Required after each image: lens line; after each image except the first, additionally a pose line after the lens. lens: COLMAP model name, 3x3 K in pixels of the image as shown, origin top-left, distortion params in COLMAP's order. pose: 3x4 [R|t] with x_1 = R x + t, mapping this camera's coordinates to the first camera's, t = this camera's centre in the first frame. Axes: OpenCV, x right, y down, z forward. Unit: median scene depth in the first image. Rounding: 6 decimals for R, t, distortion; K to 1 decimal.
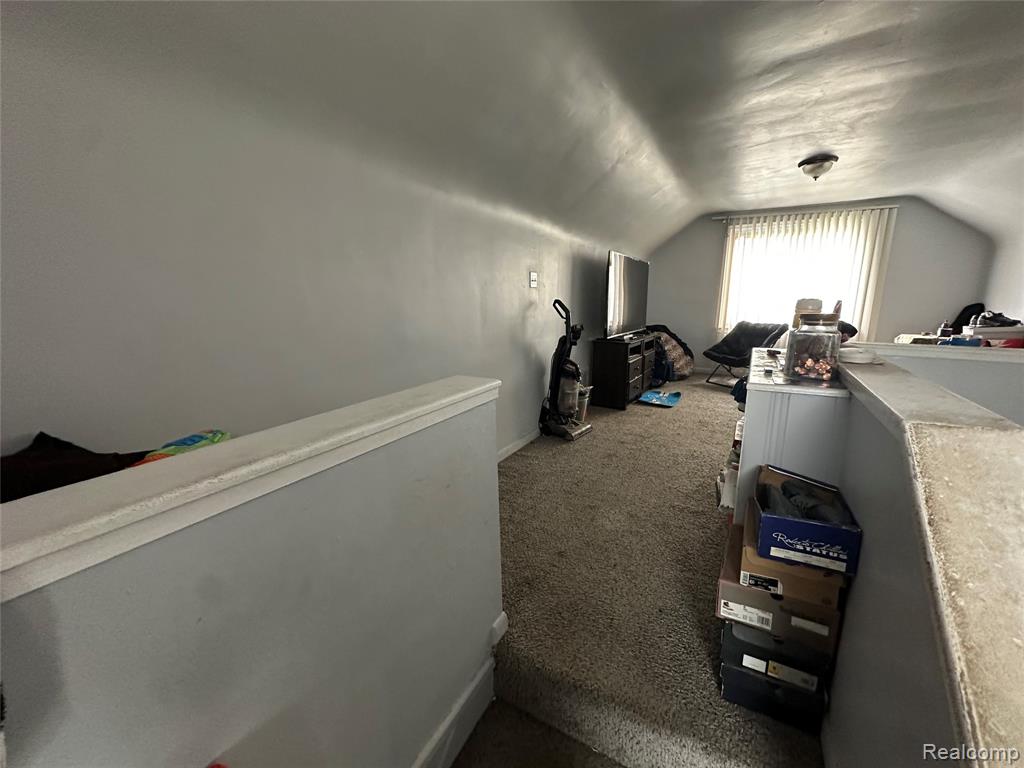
lens RADIAL K [[409.2, 0, 513.0], [0, 409.2, 384.7], [0, 0, 1]] dist [-0.004982, 0.001058]
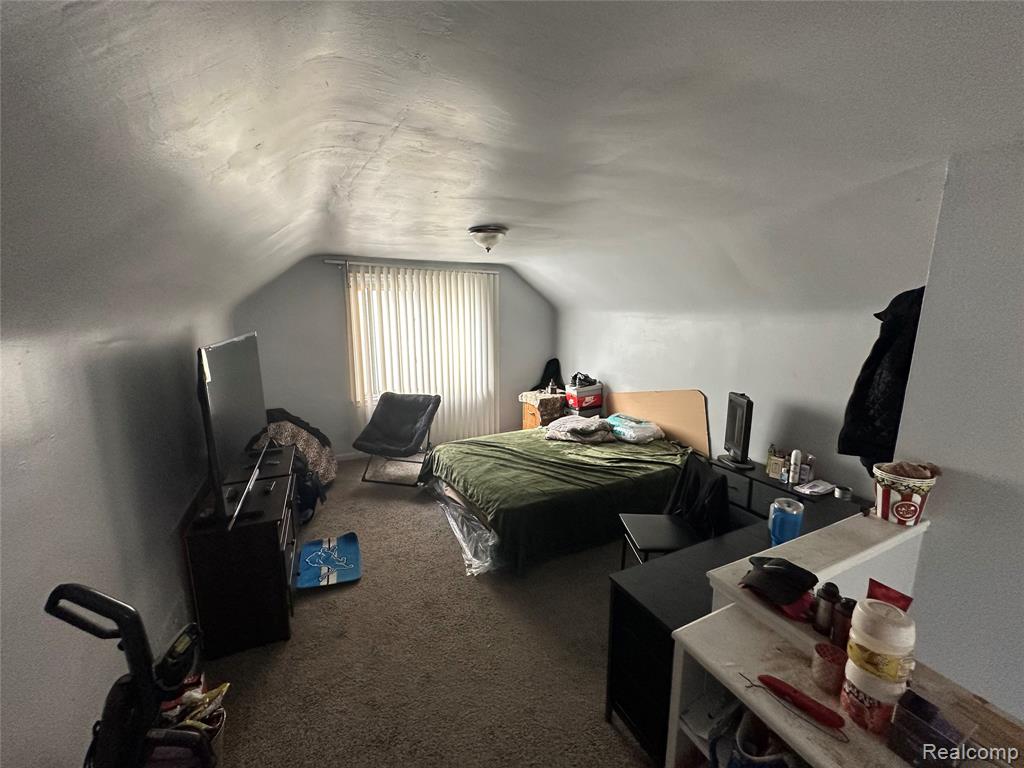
lens RADIAL K [[409.2, 0, 513.0], [0, 409.2, 384.7], [0, 0, 1]] dist [-0.004982, 0.001058]
pose [[0.558072, -0.144844, 0.817053, 0.049299], [0.167733, 0.984012, 0.059876, -0.213396], [-0.812663, 0.103632, 0.573445, 0.394586]]
